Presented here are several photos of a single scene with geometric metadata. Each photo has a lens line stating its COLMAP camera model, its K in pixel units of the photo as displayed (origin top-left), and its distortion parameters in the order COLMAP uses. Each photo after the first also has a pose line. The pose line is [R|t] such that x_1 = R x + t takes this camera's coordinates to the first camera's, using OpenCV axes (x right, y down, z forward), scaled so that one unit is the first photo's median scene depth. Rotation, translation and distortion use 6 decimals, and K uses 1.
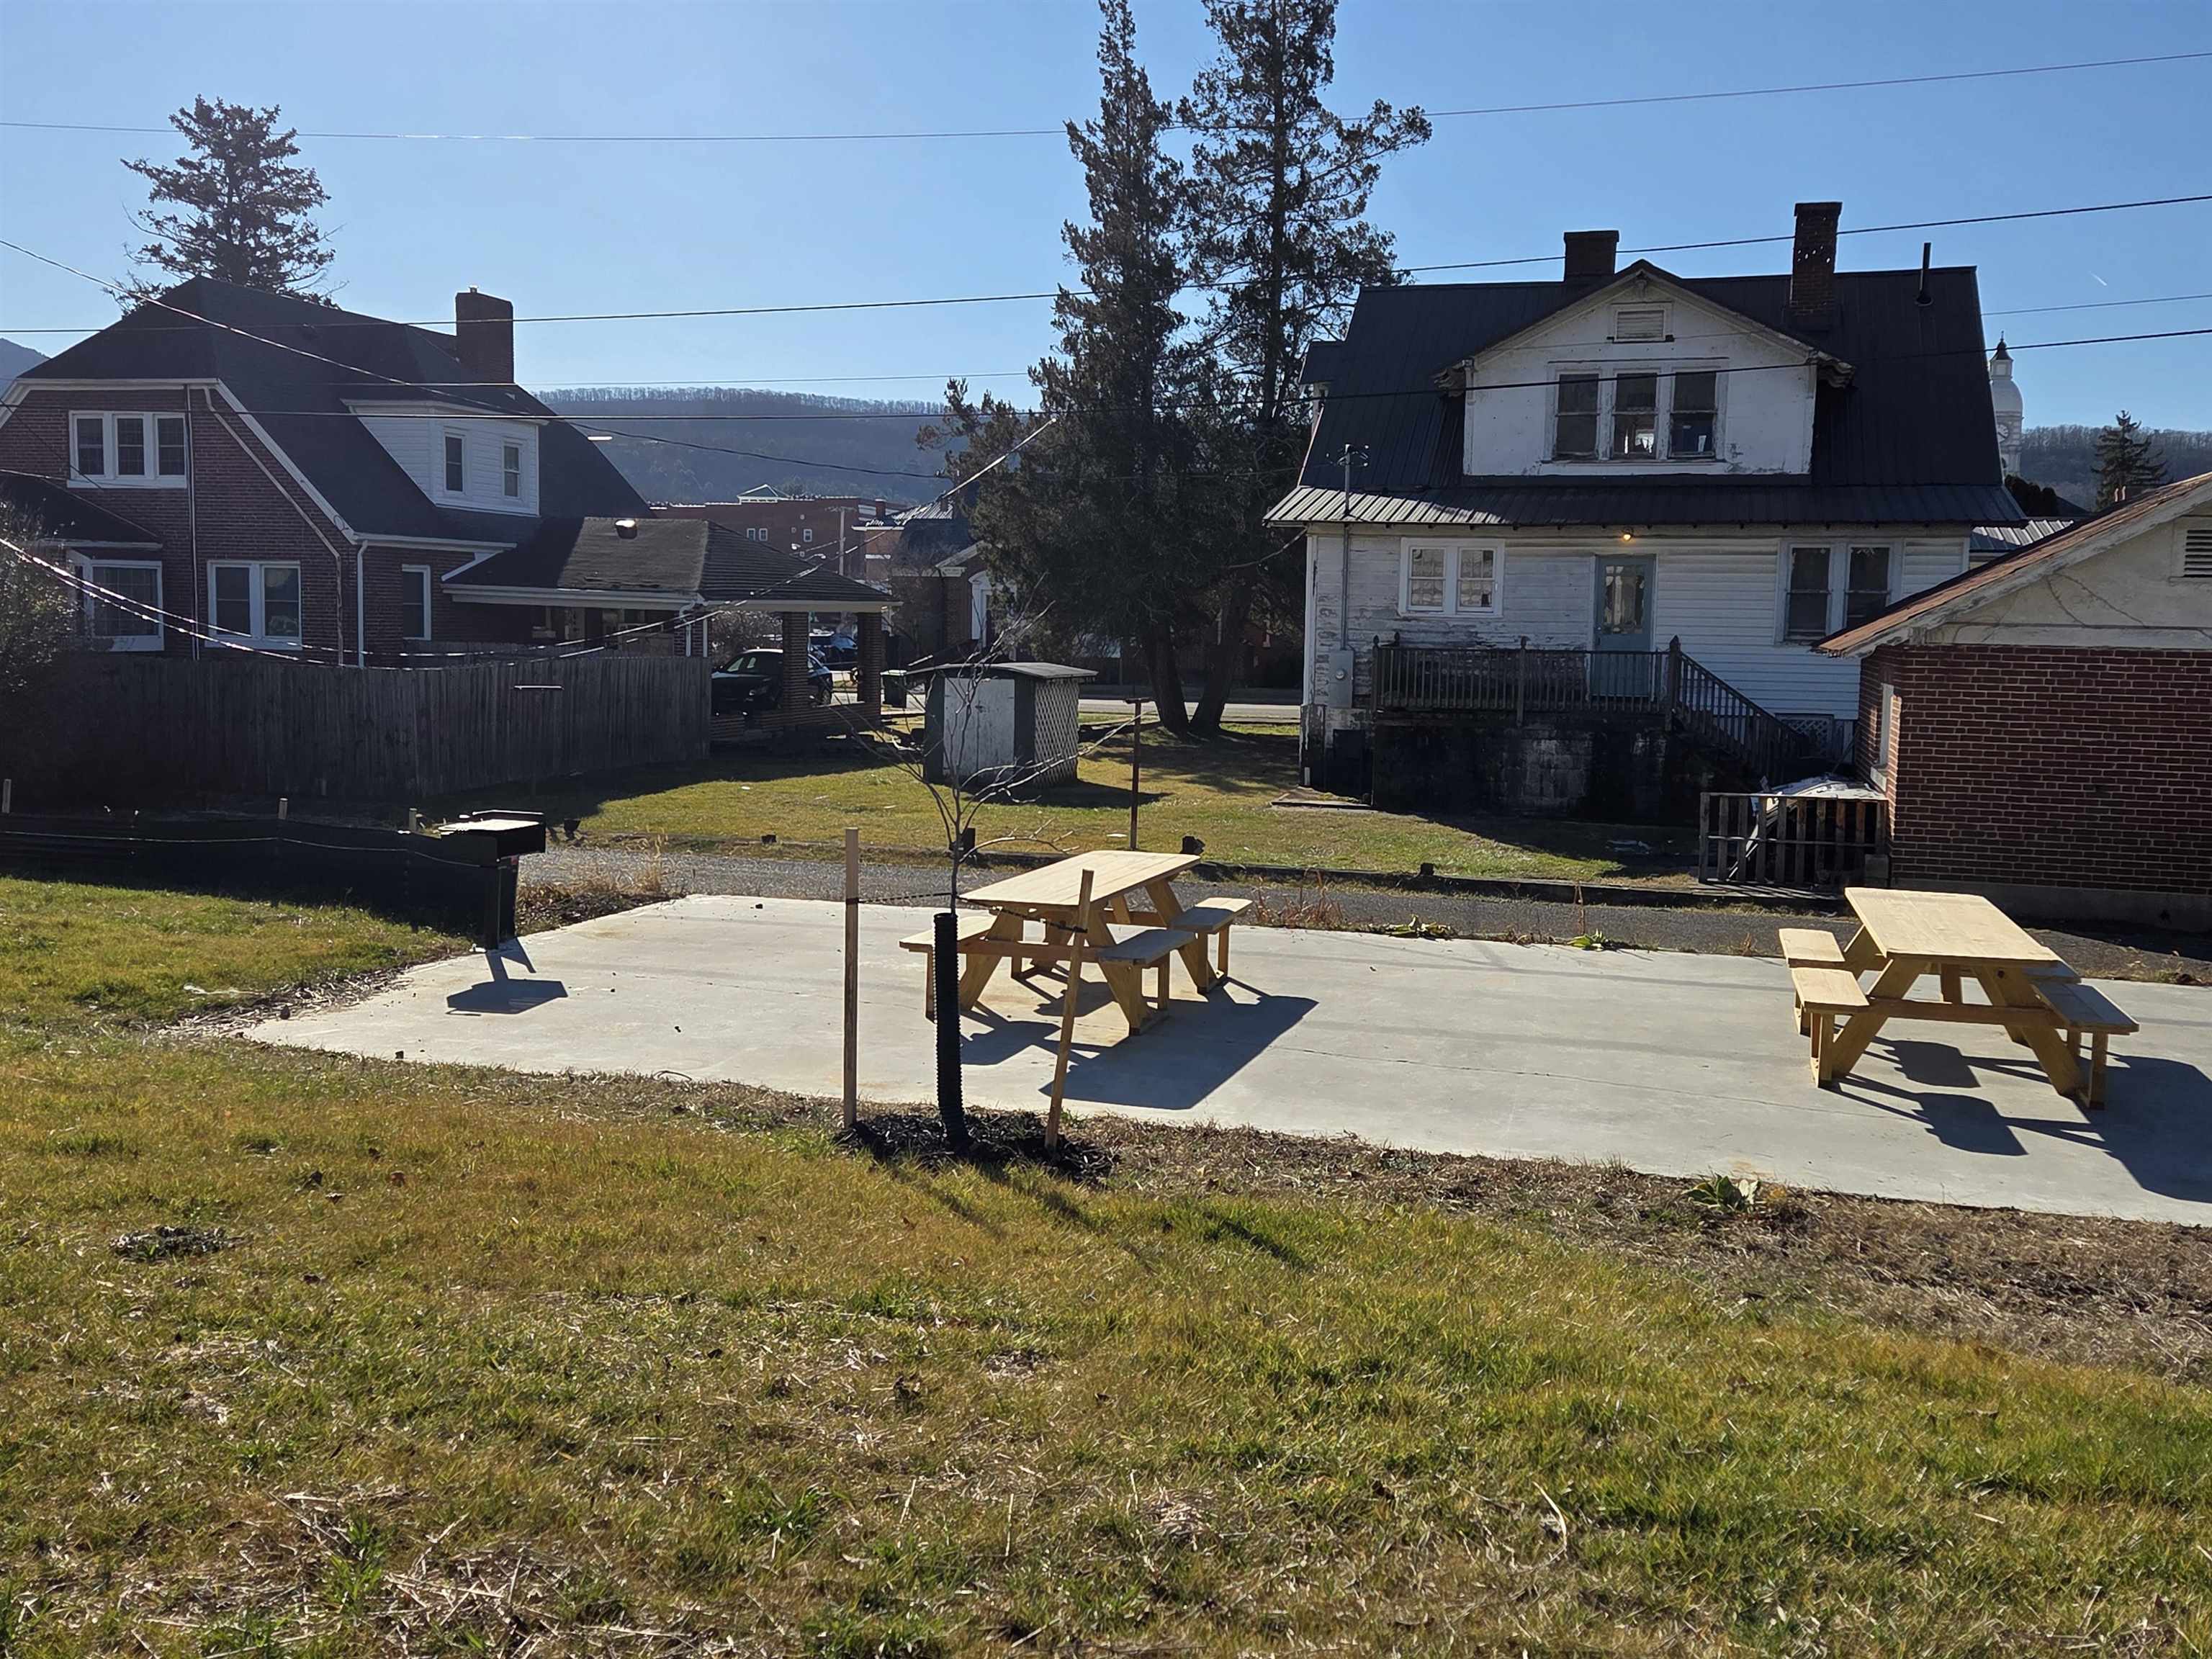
lens RADIAL K [[2063.2, 0, 1101.6], [0, 2063.2, 767.2], [0, 0, 1]] dist [0.101633, 0.000000]
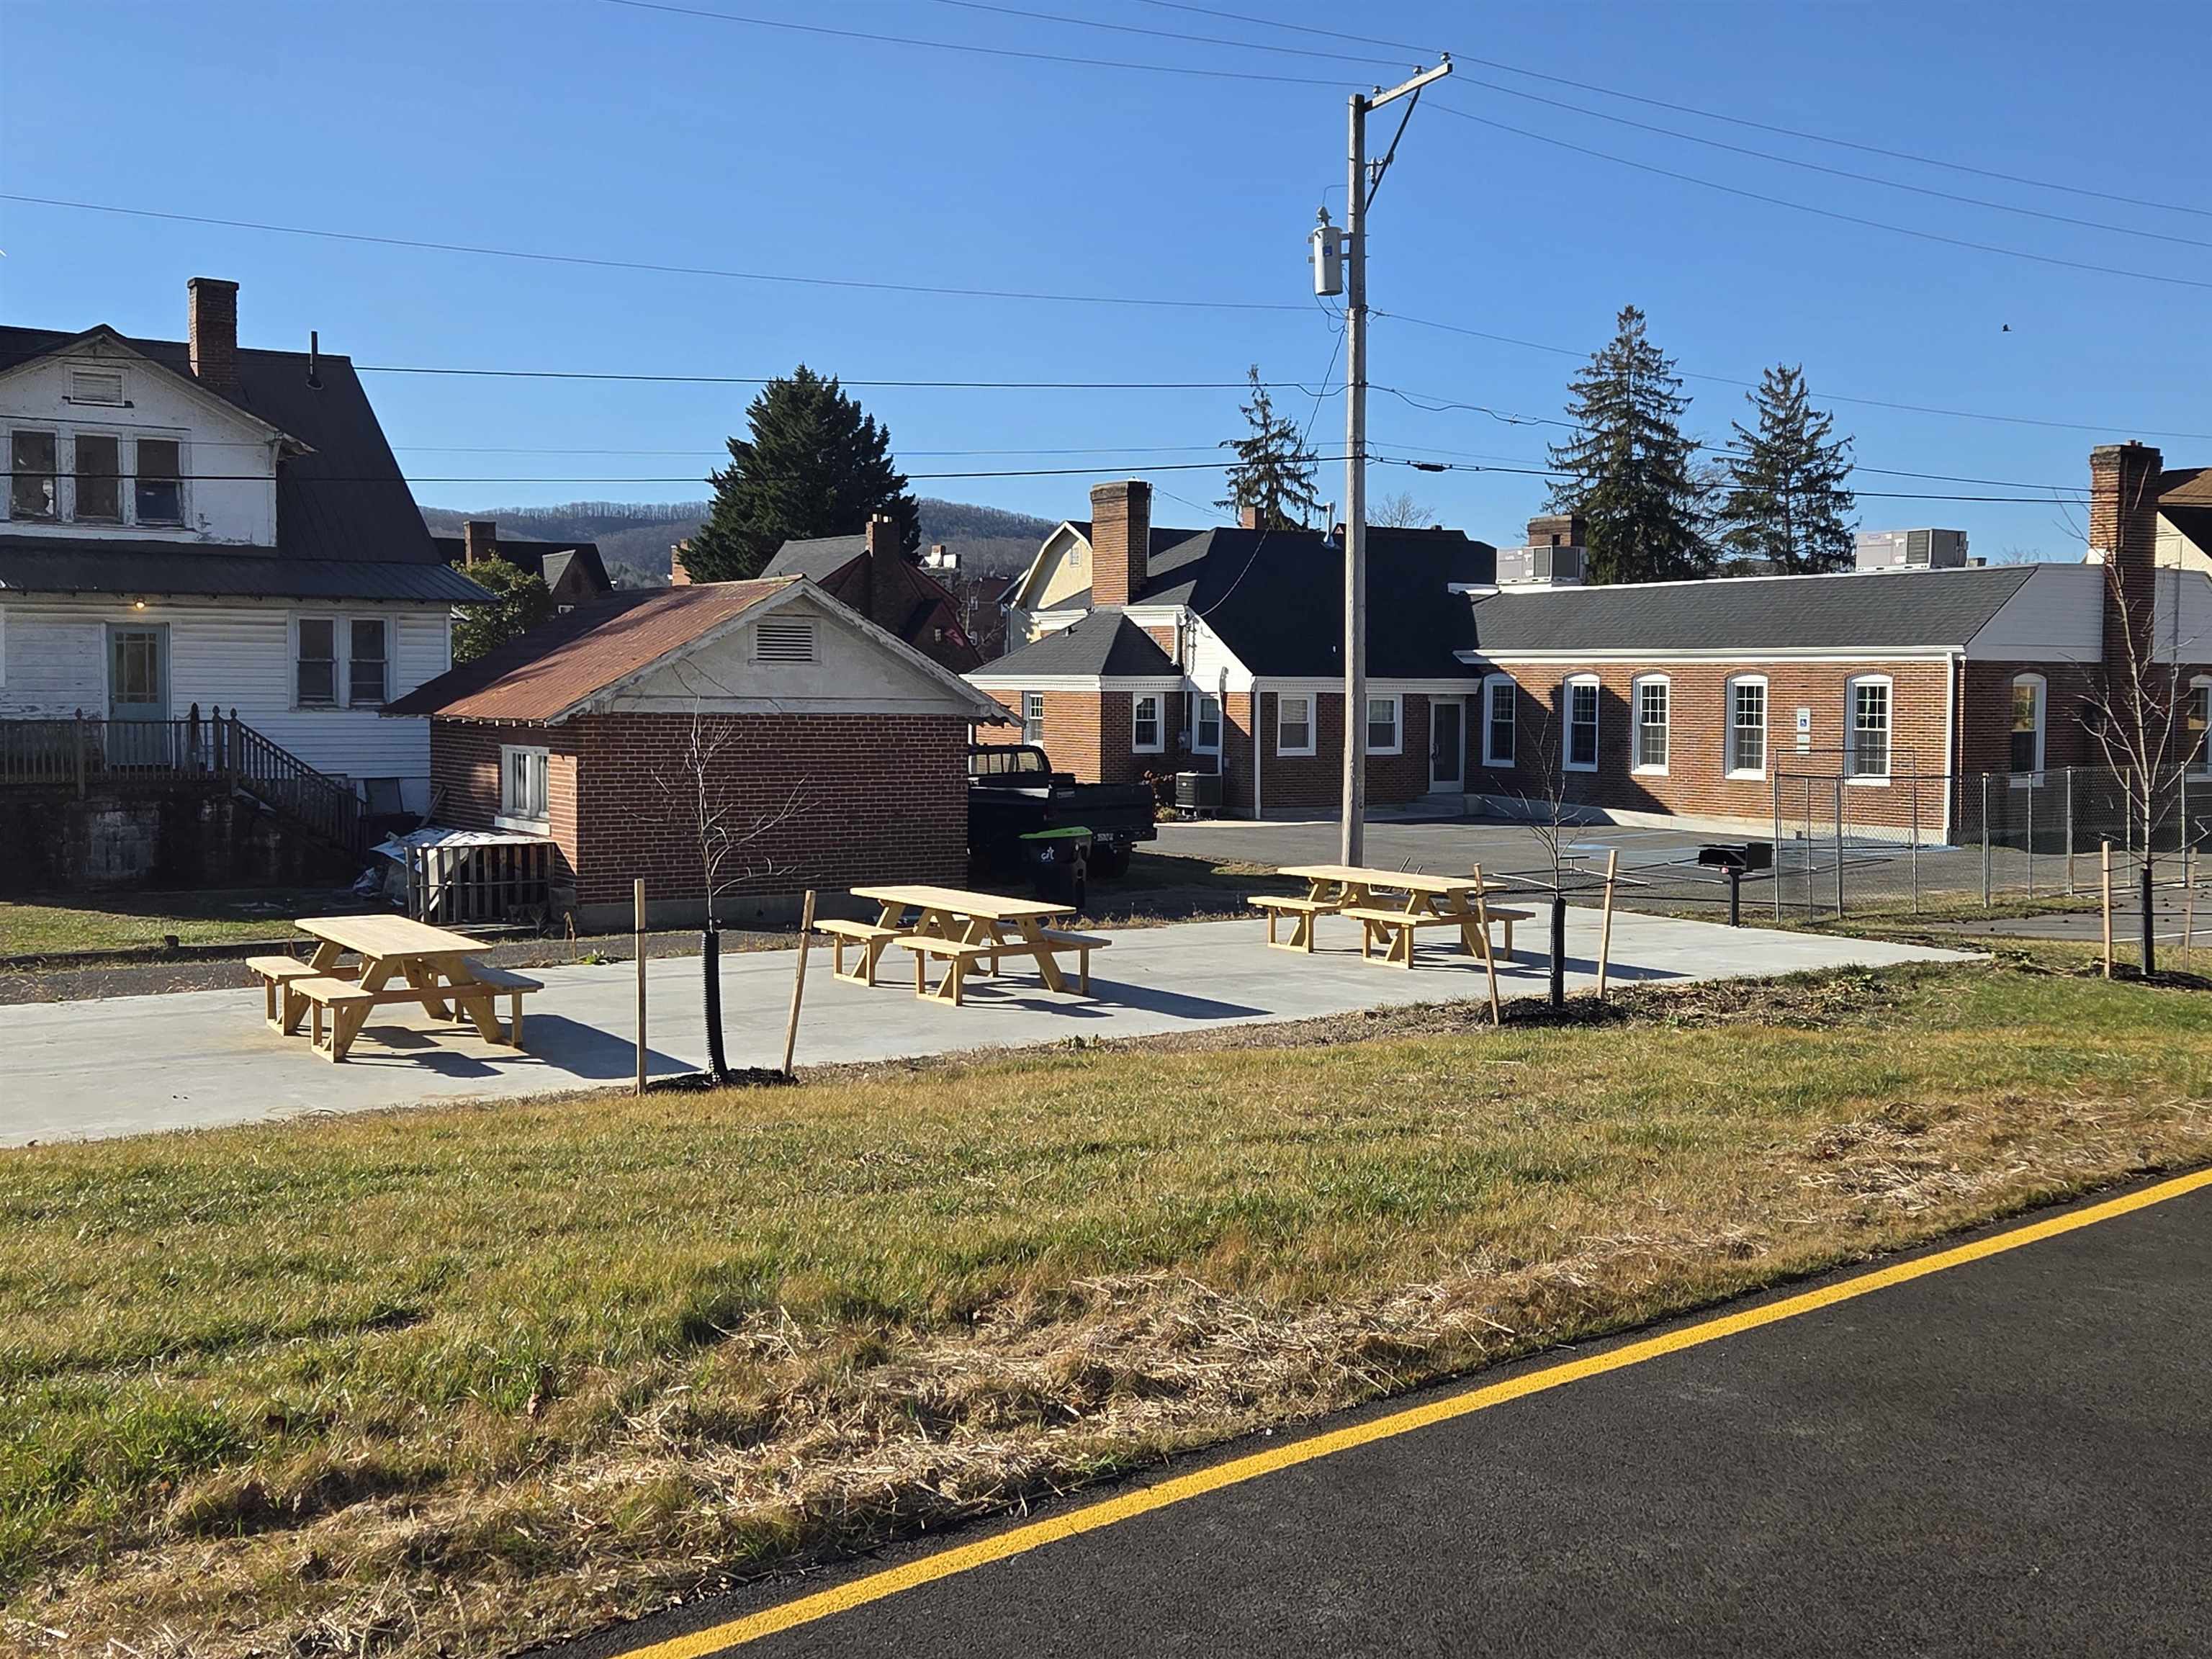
lens RADIAL K [[2260.9, 0, 1120.6], [0, 2260.9, 733.9], [0, 0, 1]] dist [0.077649, 0.000000]
pose [[0.657419, -0.030477, 0.752909, -0.259283], [0.060156, 0.998115, -0.012124, -0.007284], [-0.751120, 0.053262, 0.658013, -0.070859]]
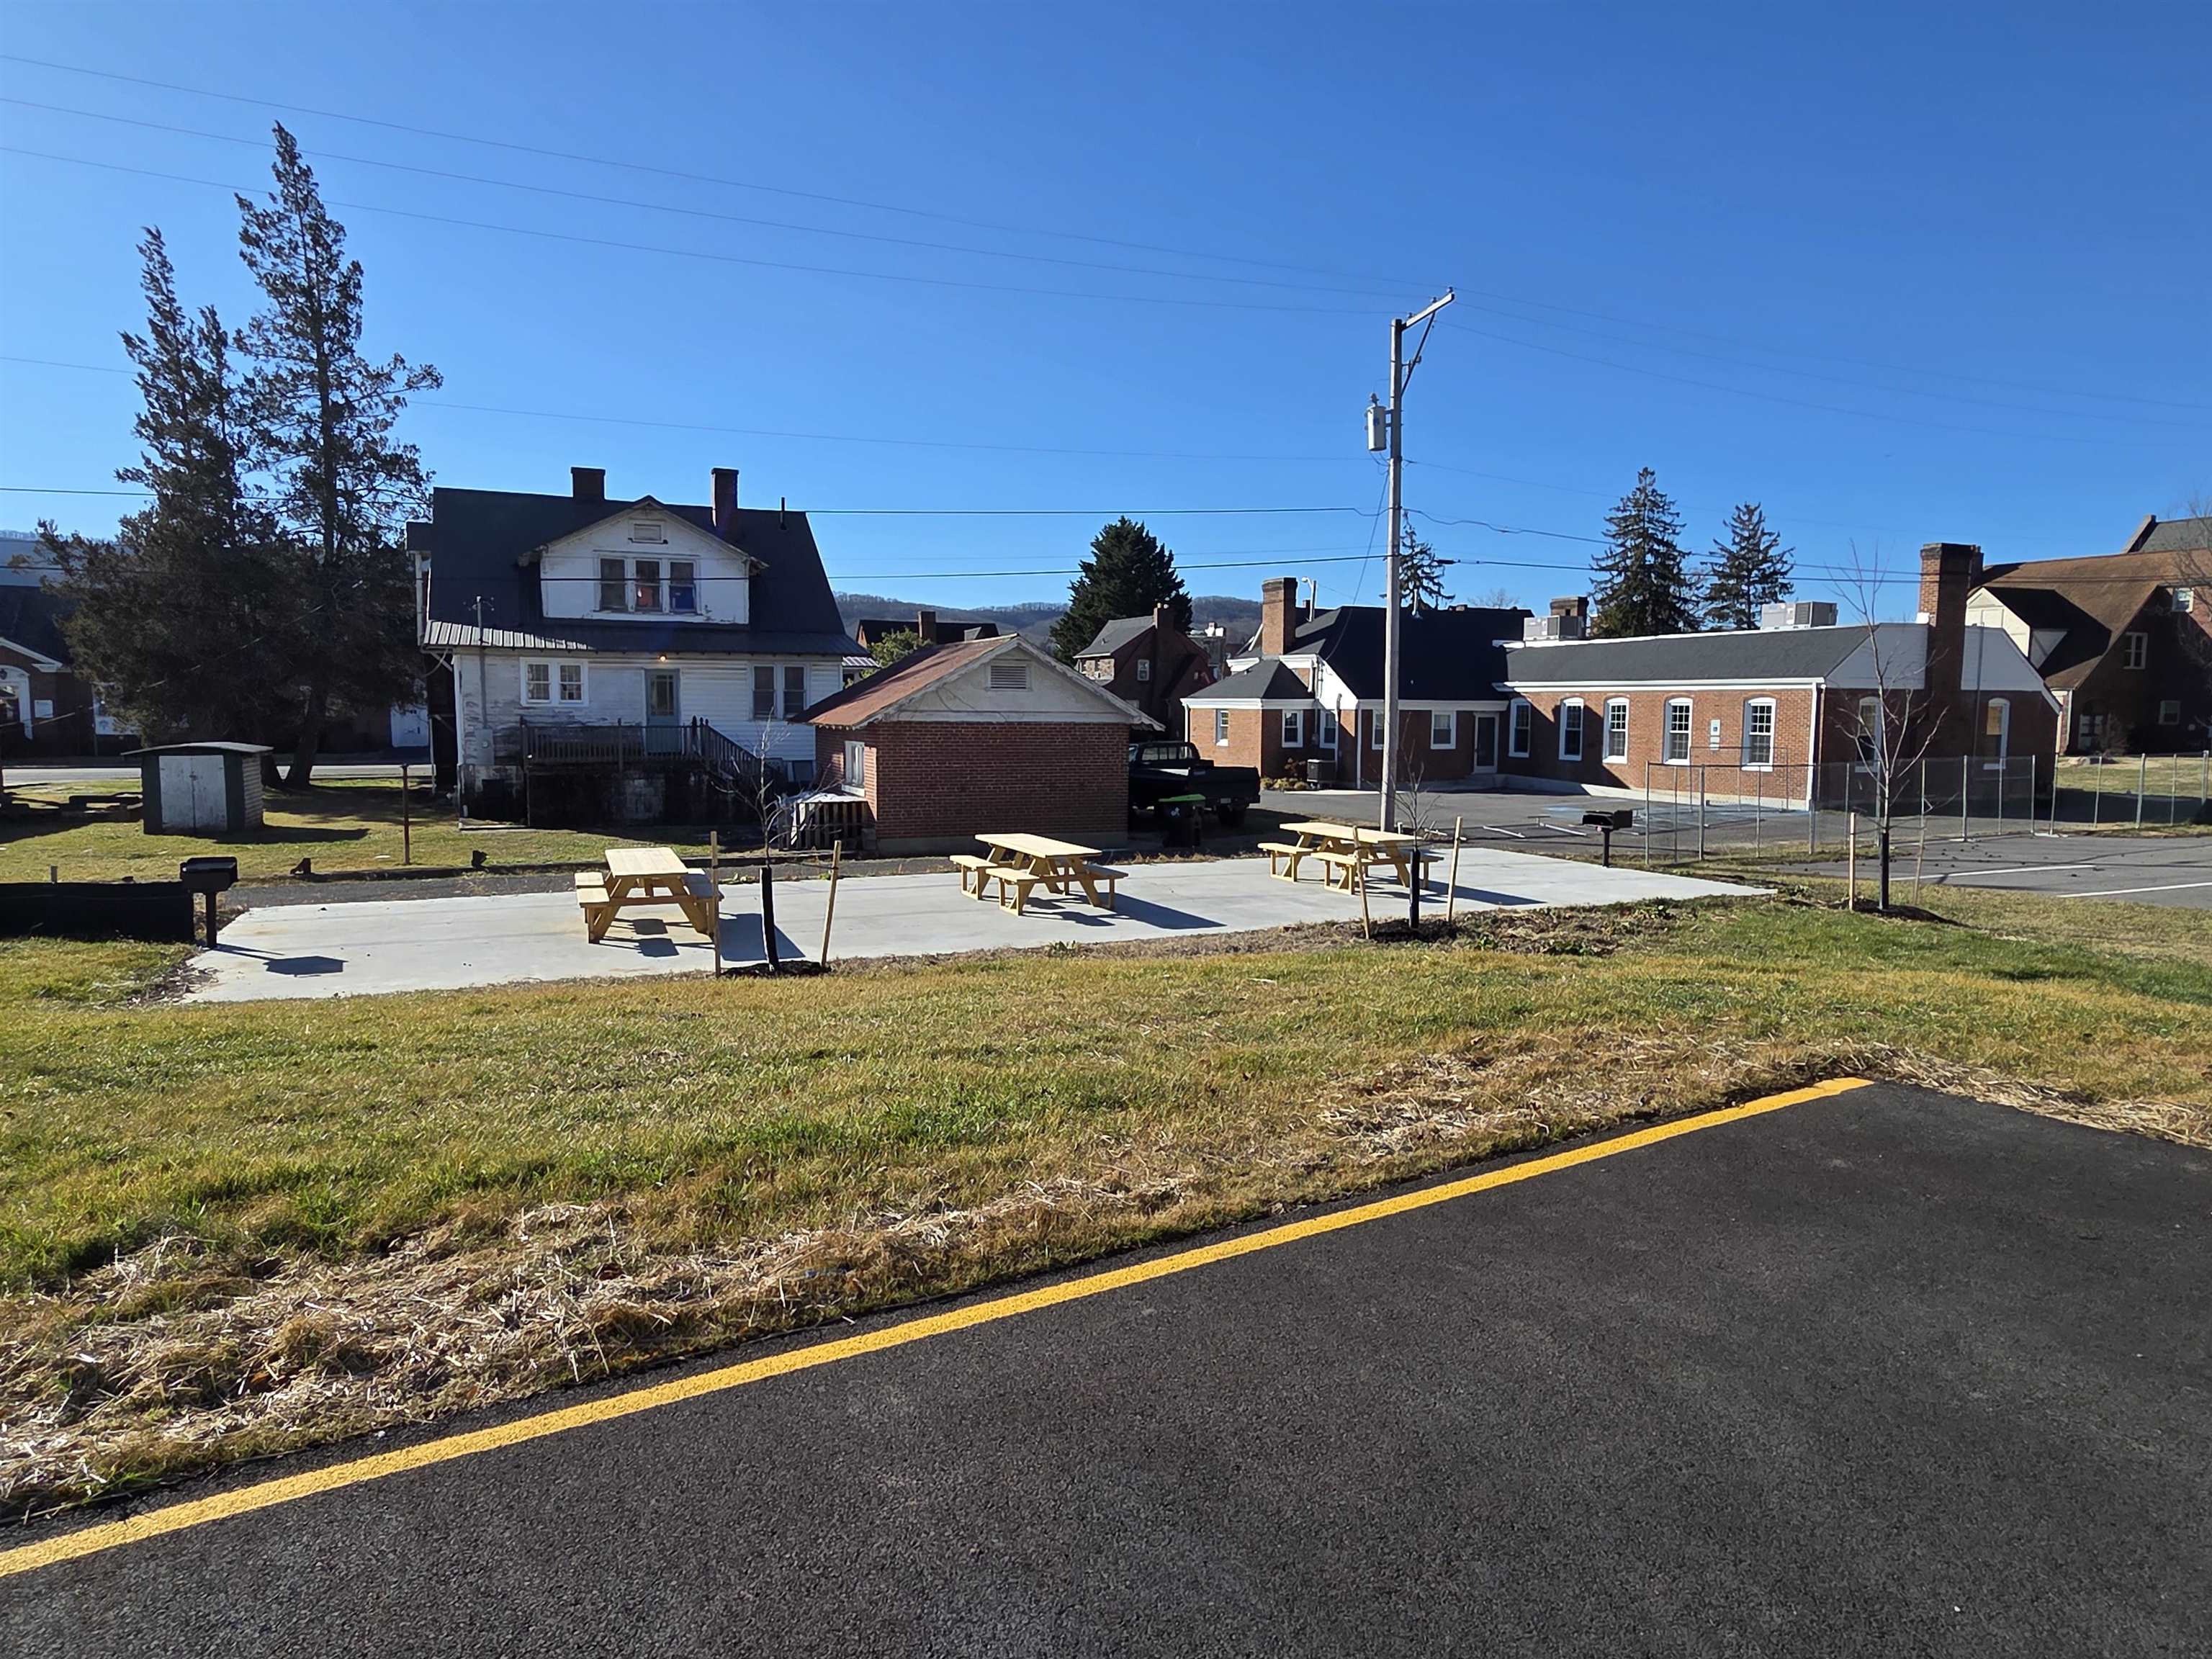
lens RADIAL K [[1339.0, 0, 1104.0], [0, 1339.0, 787.8], [0, 0, 1]] dist [0.002769, -0.002403]
pose [[0.772868, -0.053357, 0.632319, -0.162565], [0.055027, 0.998340, 0.016985, -0.003538], [-0.632176, 0.021667, 0.774522, -0.074599]]
